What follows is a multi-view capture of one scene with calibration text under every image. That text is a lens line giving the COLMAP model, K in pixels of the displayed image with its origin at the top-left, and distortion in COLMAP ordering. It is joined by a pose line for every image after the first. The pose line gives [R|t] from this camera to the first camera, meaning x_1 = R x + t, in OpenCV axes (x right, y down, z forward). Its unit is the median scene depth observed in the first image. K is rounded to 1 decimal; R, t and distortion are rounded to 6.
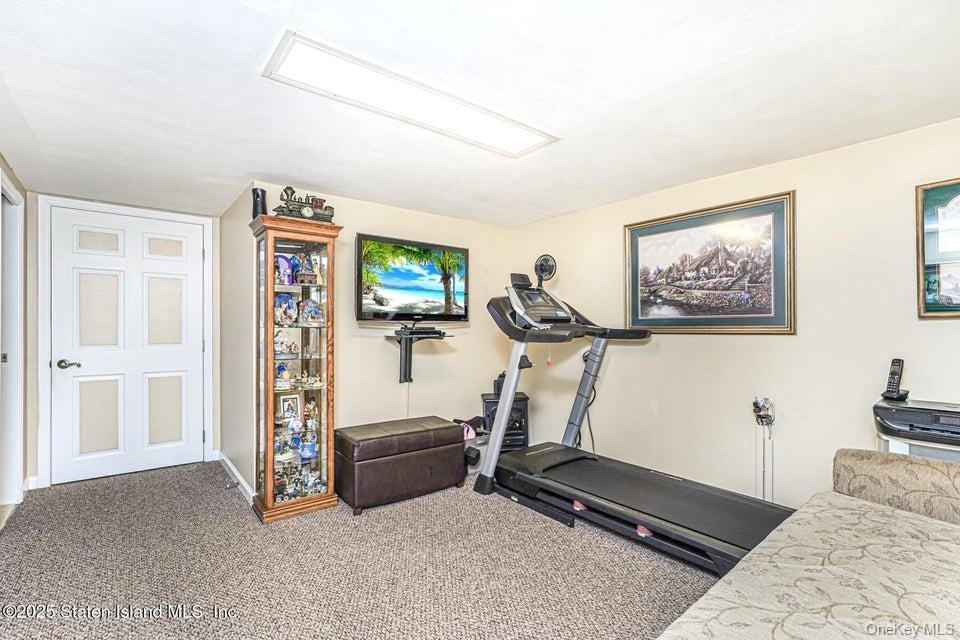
lens RADIAL K [[425.7, 0, 476.6], [0, 425.7, 322.0], [0, 0, 1]] dist [-0.018957, 0.011068]
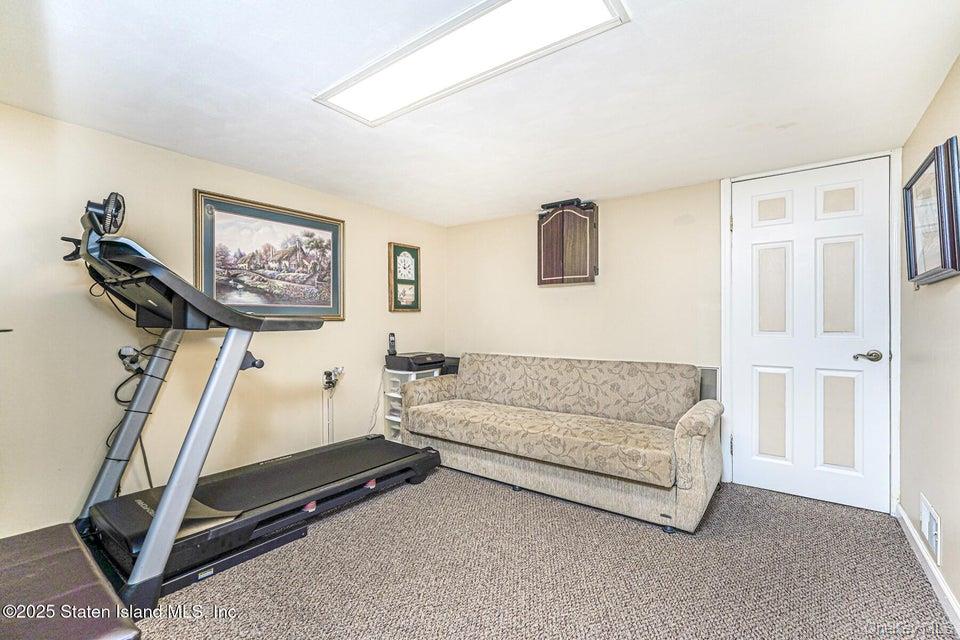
lens RADIAL K [[425.7, 0, 476.6], [0, 425.7, 322.0], [0, 0, 1]] dist [-0.018957, 0.011068]
pose [[-0.231262, -0.000359, 0.972891, -0.658932], [-0.011659, 0.999929, -0.002403, 0.027202], [-0.972822, -0.011899, -0.231250, 0.775681]]
